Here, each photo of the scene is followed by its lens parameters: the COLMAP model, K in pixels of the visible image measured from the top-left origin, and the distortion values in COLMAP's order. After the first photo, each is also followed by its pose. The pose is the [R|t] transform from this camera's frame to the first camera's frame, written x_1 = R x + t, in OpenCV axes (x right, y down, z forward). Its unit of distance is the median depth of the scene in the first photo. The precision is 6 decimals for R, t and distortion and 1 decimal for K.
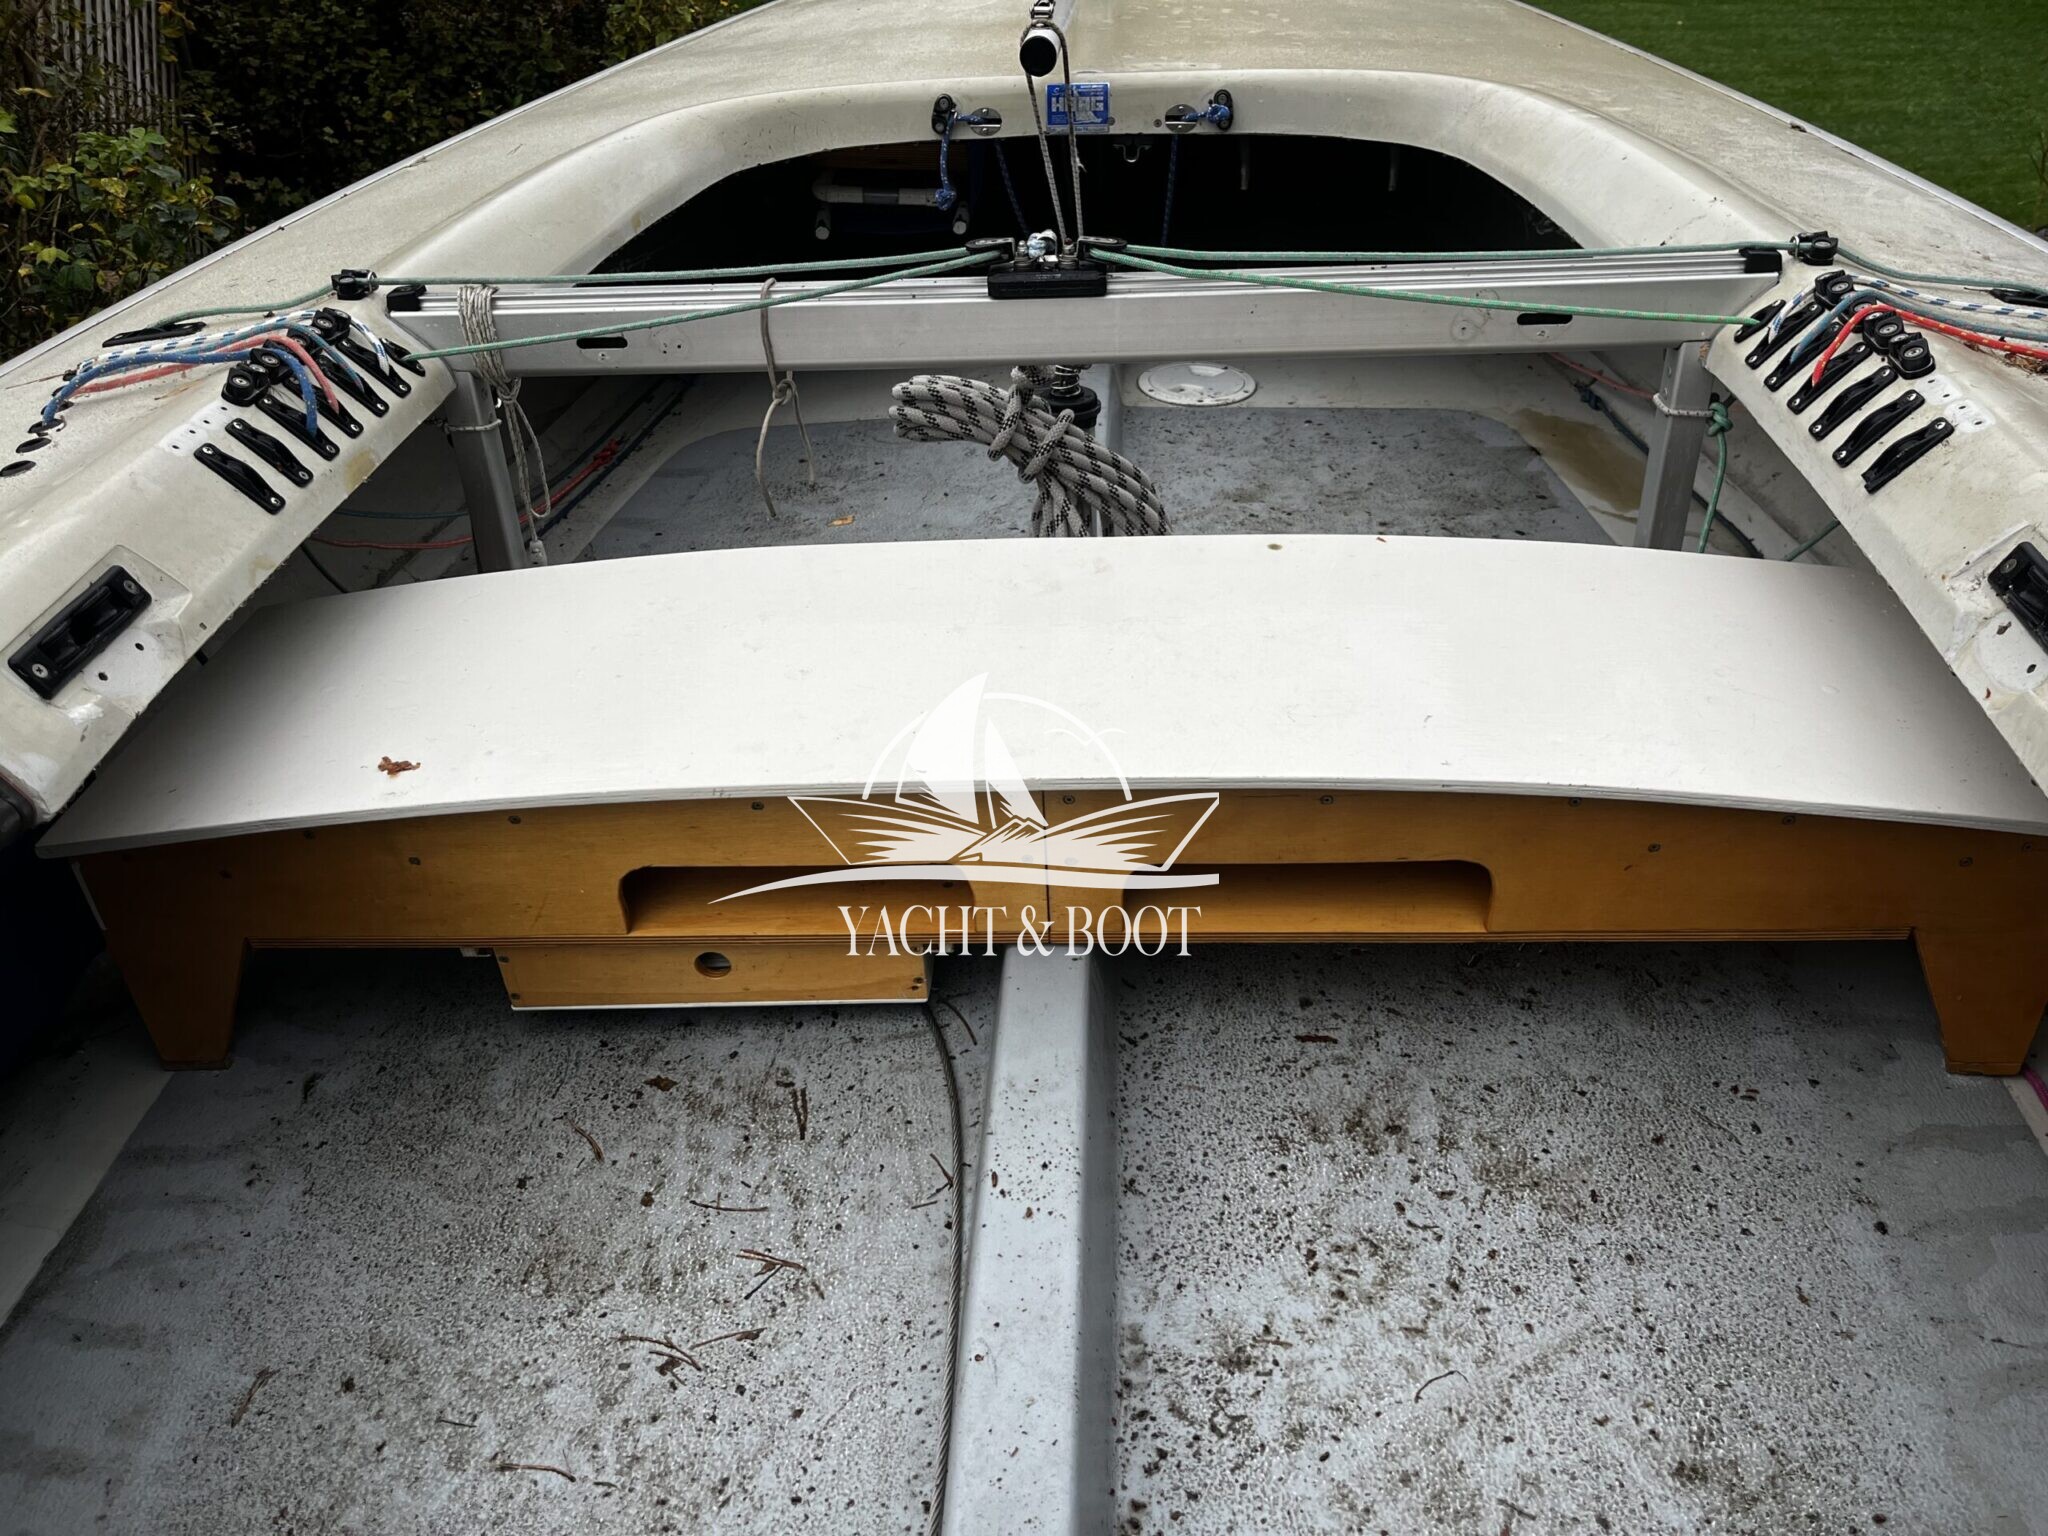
lens RADIAL K [[1533.0, 0, 1028.7], [0, 1533.0, 768.5], [0, 0, 1]] dist [0.083636, -0.121852]
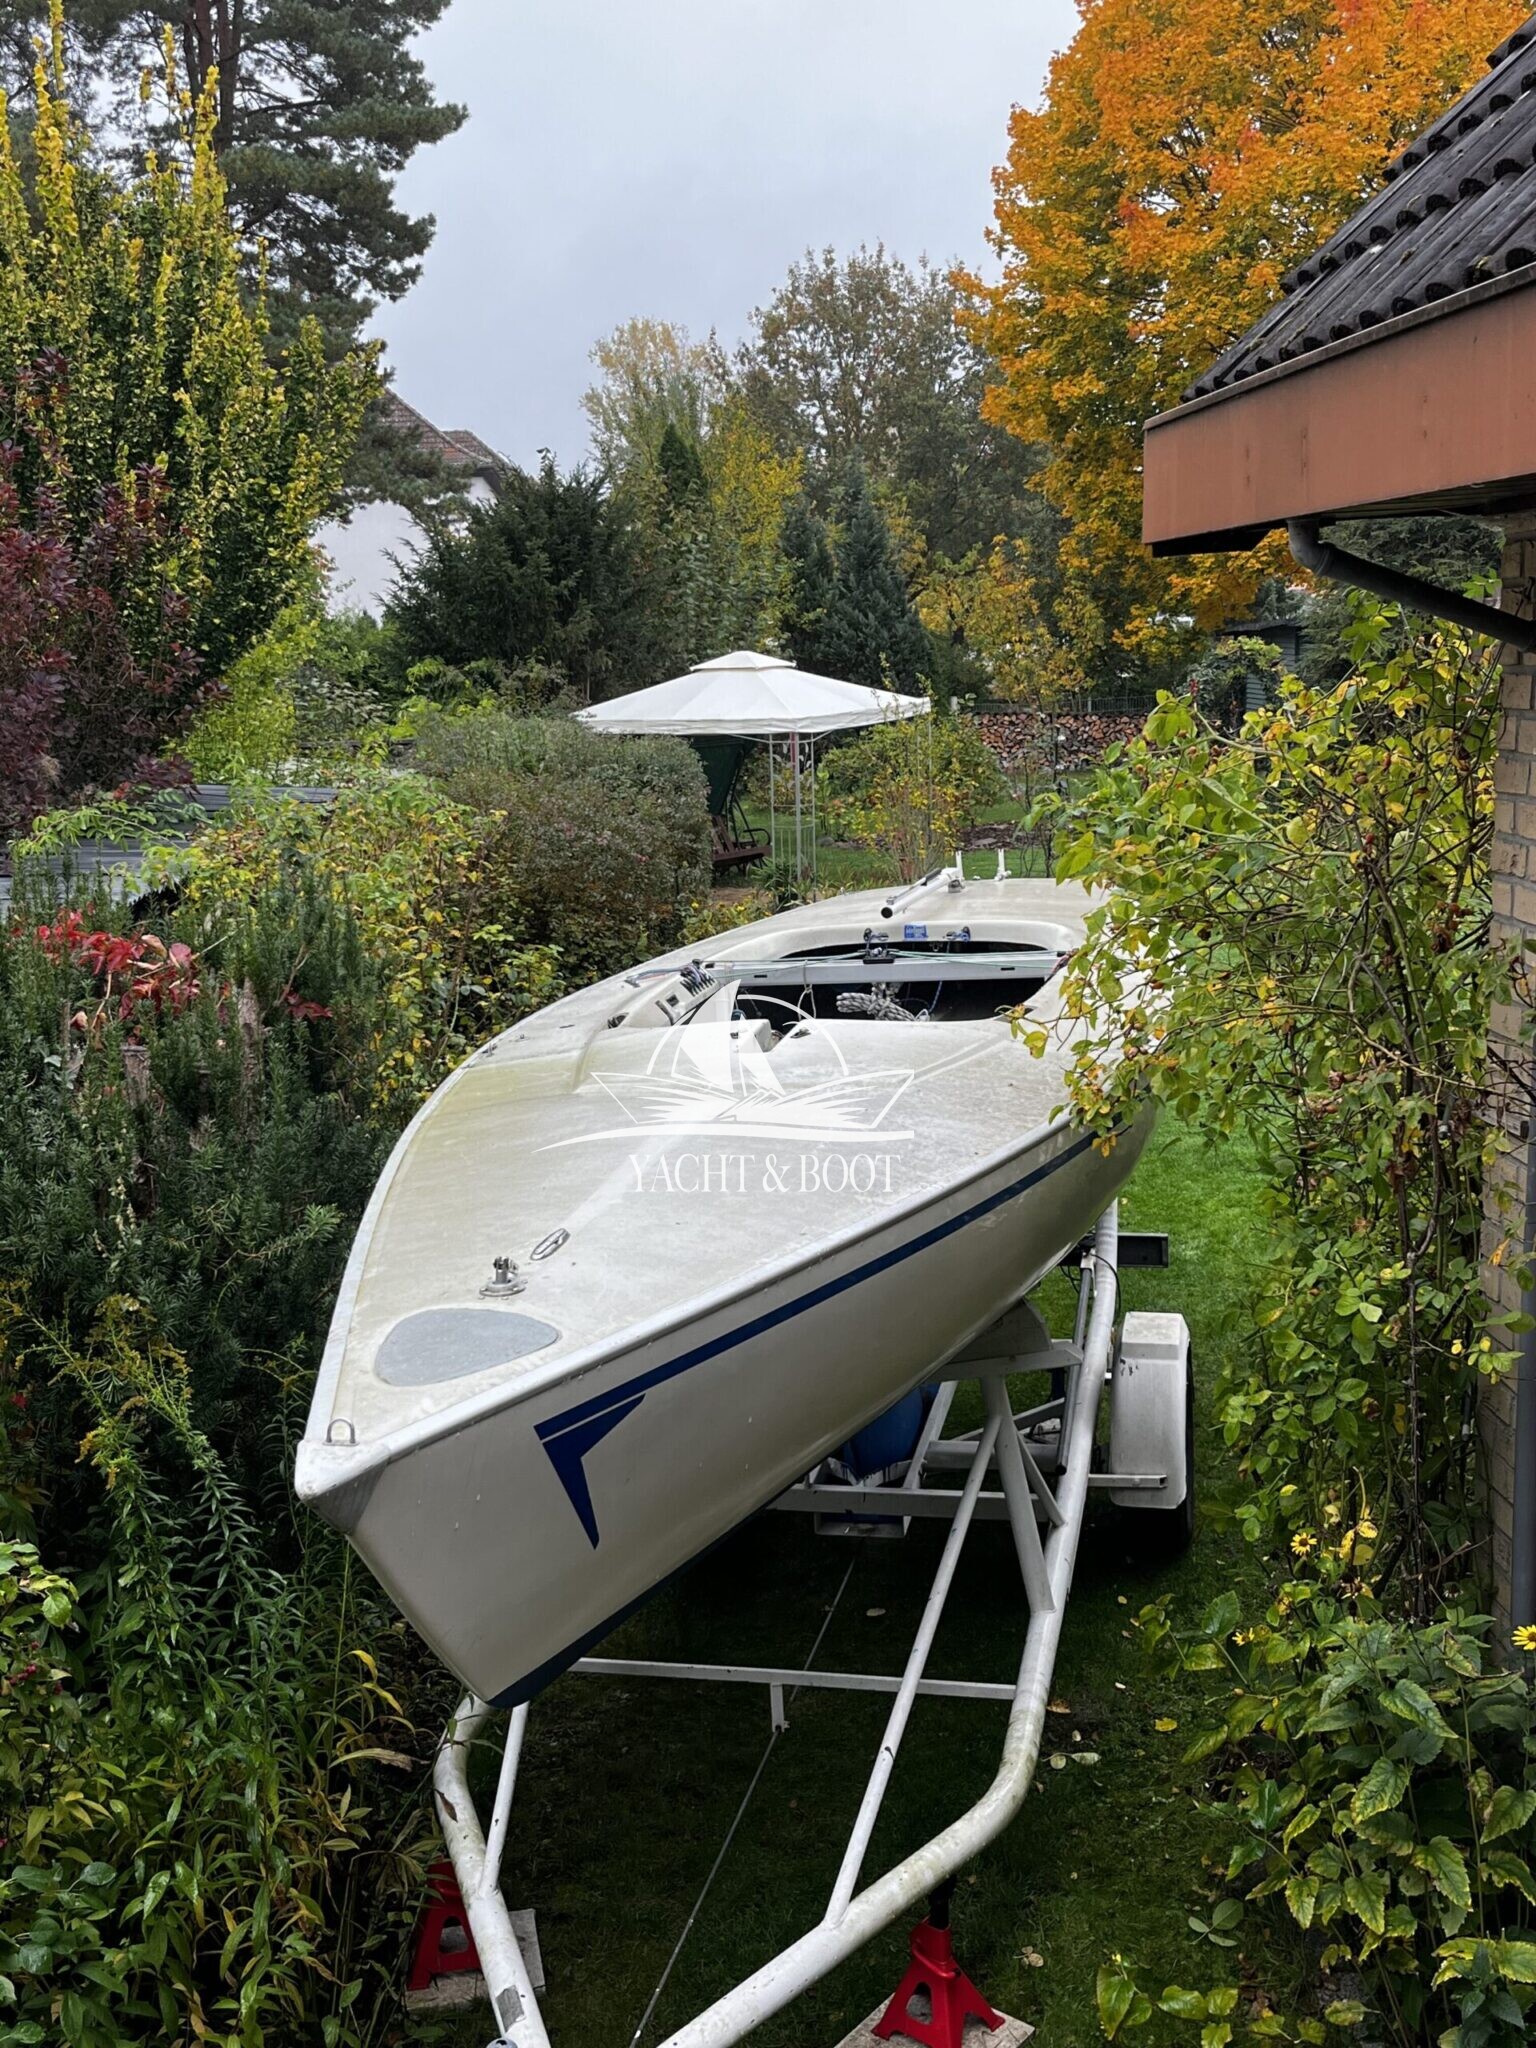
lens RADIAL K [[2071.8, 0, 768.0], [0, 2071.8, 1024.0], [0, 0, 1]] dist [-0.001249, -0.000135]
pose [[0.986647, 0.008446, -0.162653, 0.104952], [-0.073224, 0.915040, -0.396661, 0.341060], [0.145484, 0.403274, 0.903440, -0.652995]]
